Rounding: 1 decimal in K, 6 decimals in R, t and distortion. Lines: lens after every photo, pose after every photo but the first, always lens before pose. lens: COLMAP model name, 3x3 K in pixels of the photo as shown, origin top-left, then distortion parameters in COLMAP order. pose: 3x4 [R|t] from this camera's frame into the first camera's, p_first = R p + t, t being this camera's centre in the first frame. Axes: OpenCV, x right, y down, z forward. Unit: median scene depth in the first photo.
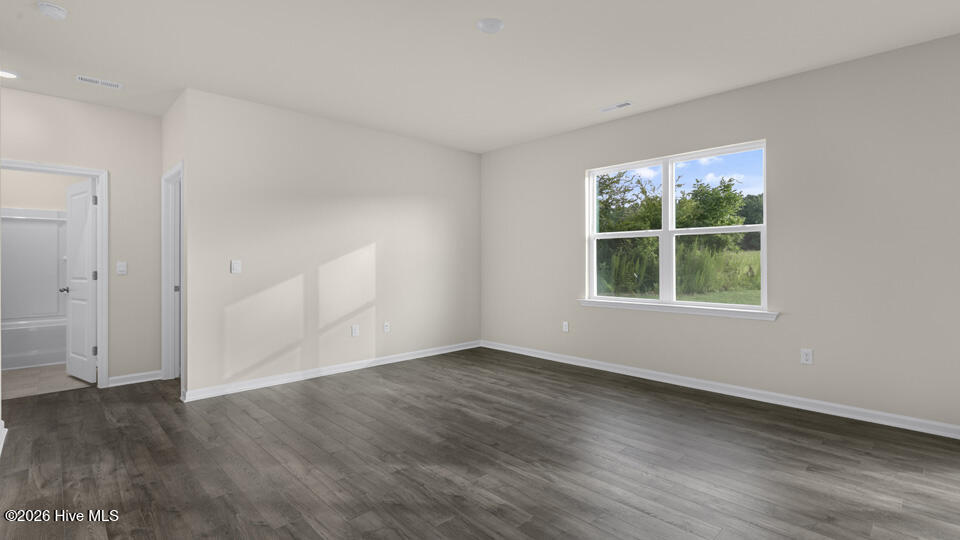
lens RADIAL K [[437.3, 0, 481.2], [0, 437.3, 254.9], [0, 0, 1]] dist [0.002631, 0.000300]
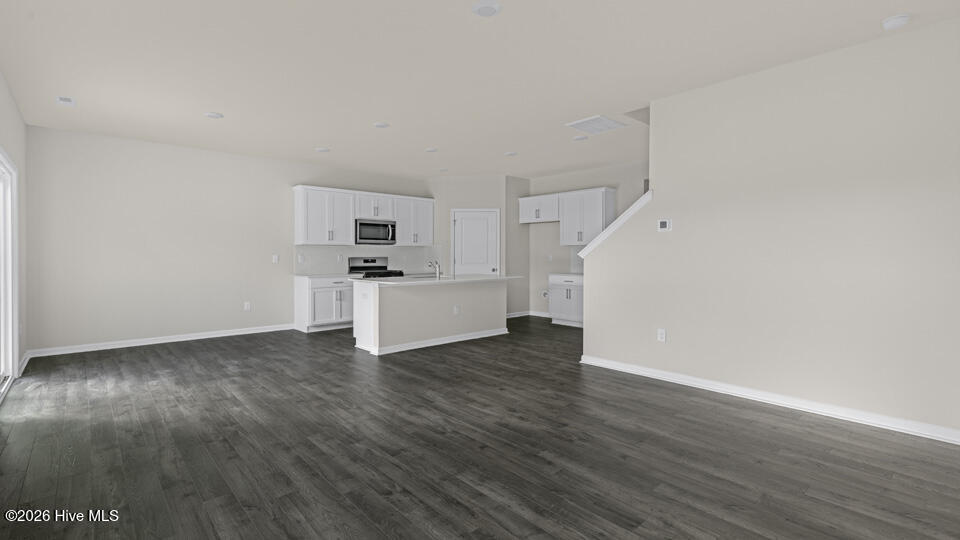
lens RADIAL K [[437.3, 0, 481.2], [0, 437.3, 254.9], [0, 0, 1]] dist [0.002631, 0.000300]
pose [[-0.999521, 0.003014, 0.030796, 0.005168], [0.002460, 0.999835, -0.018003, 0.030767], [-0.030845, -0.017919, -0.999364, 1.966105]]
